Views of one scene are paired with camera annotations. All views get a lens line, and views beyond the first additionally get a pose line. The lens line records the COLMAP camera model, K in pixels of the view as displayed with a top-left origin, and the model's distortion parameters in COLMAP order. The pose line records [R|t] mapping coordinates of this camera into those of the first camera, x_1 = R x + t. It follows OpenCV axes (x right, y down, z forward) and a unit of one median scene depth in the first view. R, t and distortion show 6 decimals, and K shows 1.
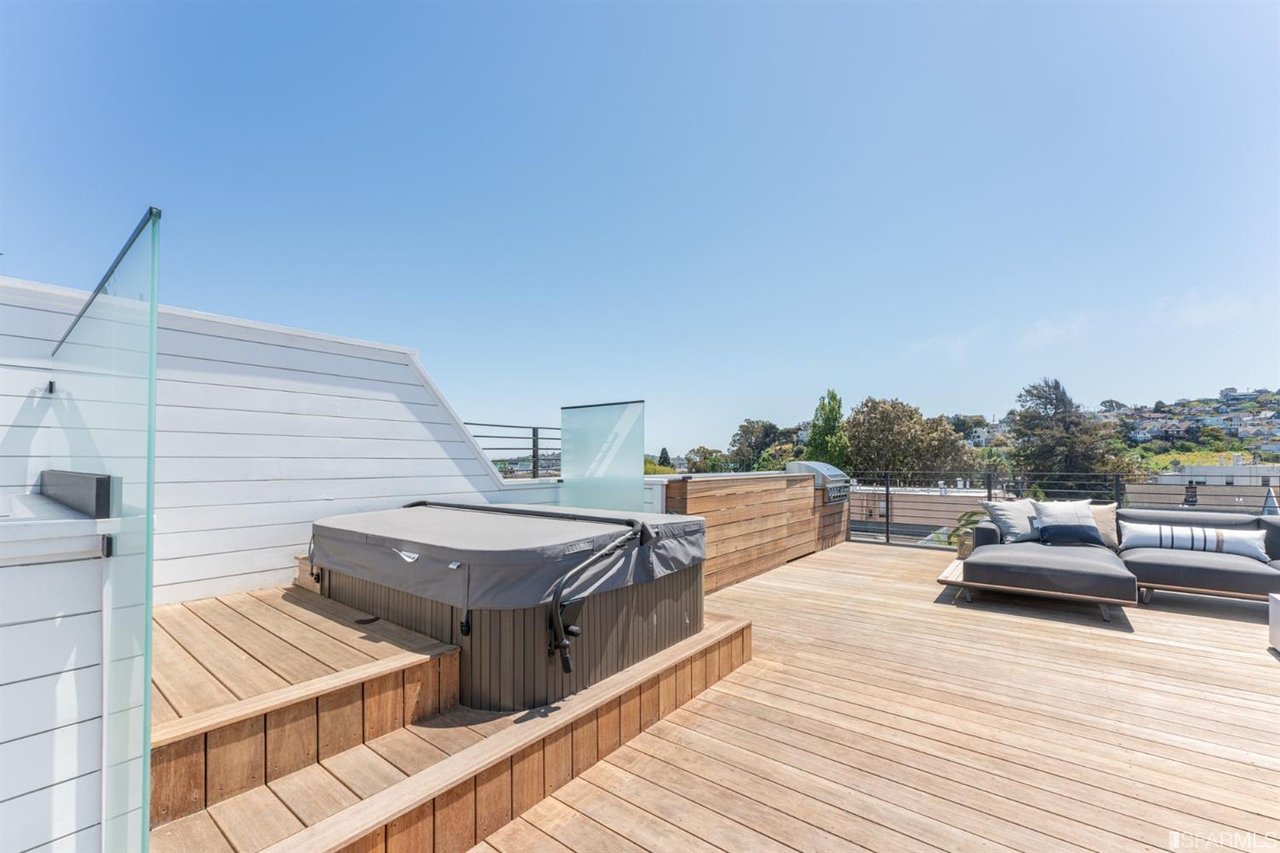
lens RADIAL K [[532.7, 0, 620.8], [0, 532.7, 459.0], [0, 0, 1]] dist [0.001237, 0.000462]
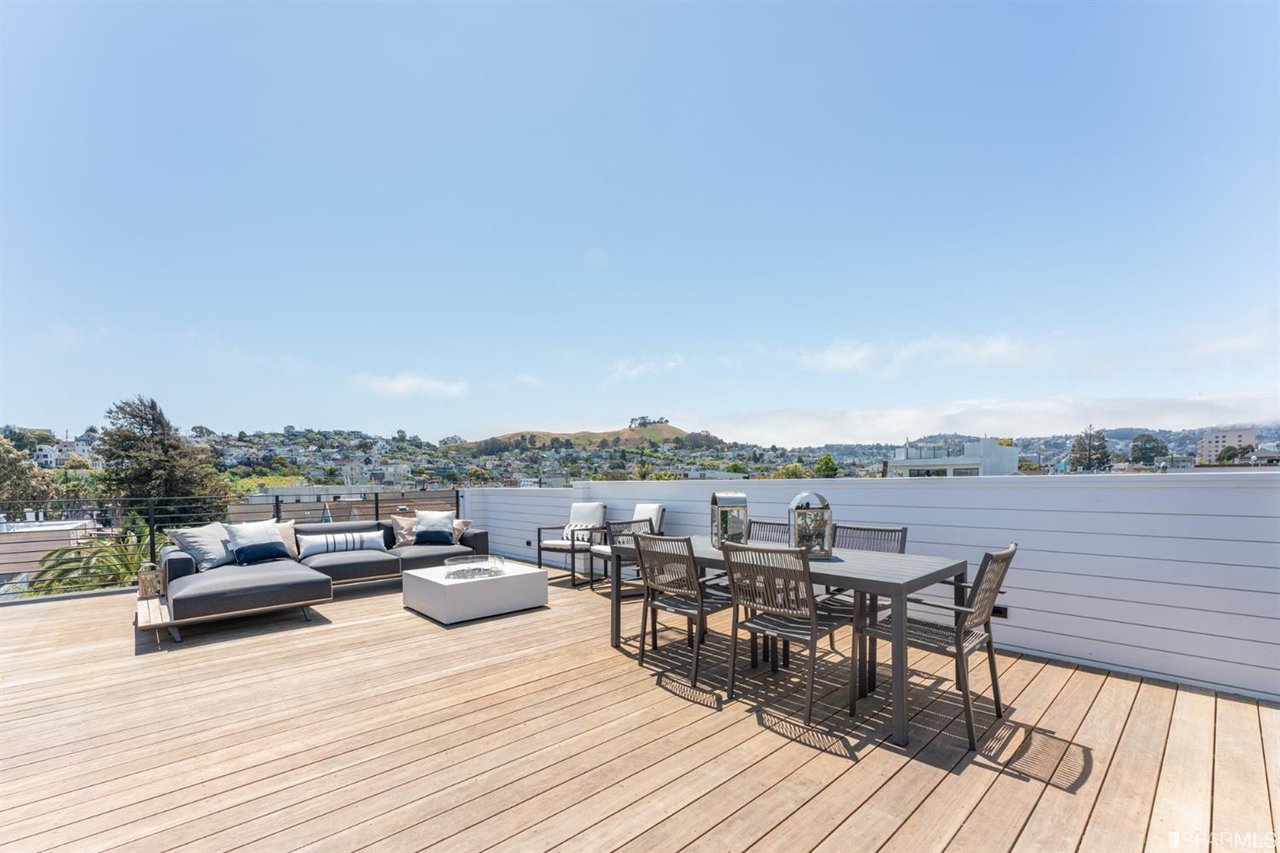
lens RADIAL K [[534.1, 0, 640.7], [0, 534.1, 496.9], [0, 0, 1]] dist [0.000025, -0.000035]
pose [[0.136794, -0.033720, 0.990025, -0.011497], [0.007665, 0.999427, 0.032981, 0.000062], [-0.990570, 0.003077, 0.136974, 0.009927]]
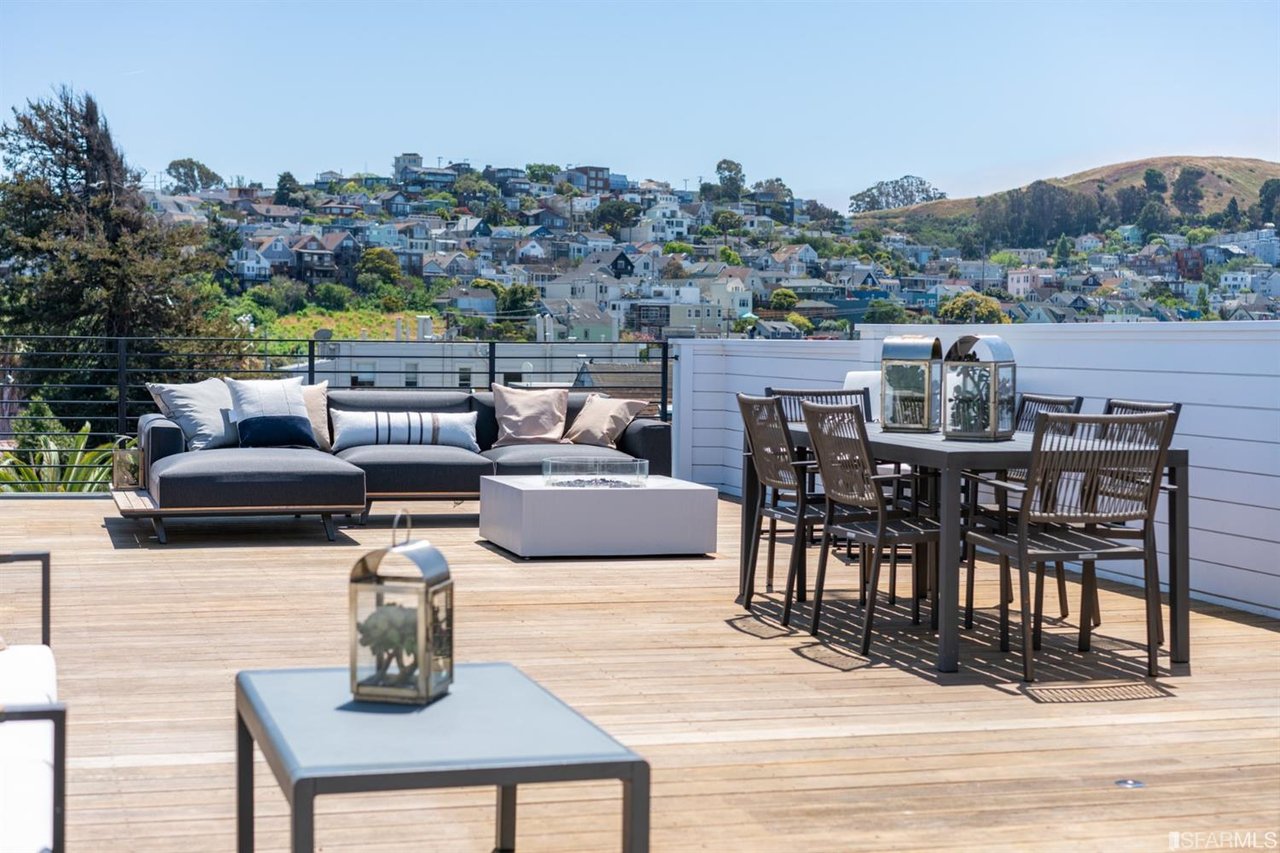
lens RADIAL K [[2052.1, 0, 592.8], [0, 2052.1, 425.9], [0, 0, 1]] dist [-0.004880, -0.100067]
pose [[0.588139, -0.026632, 0.808322, -0.087039], [-0.016427, 0.998858, 0.044862, 0.002247], [-0.808593, -0.039663, 0.587030, -0.069791]]
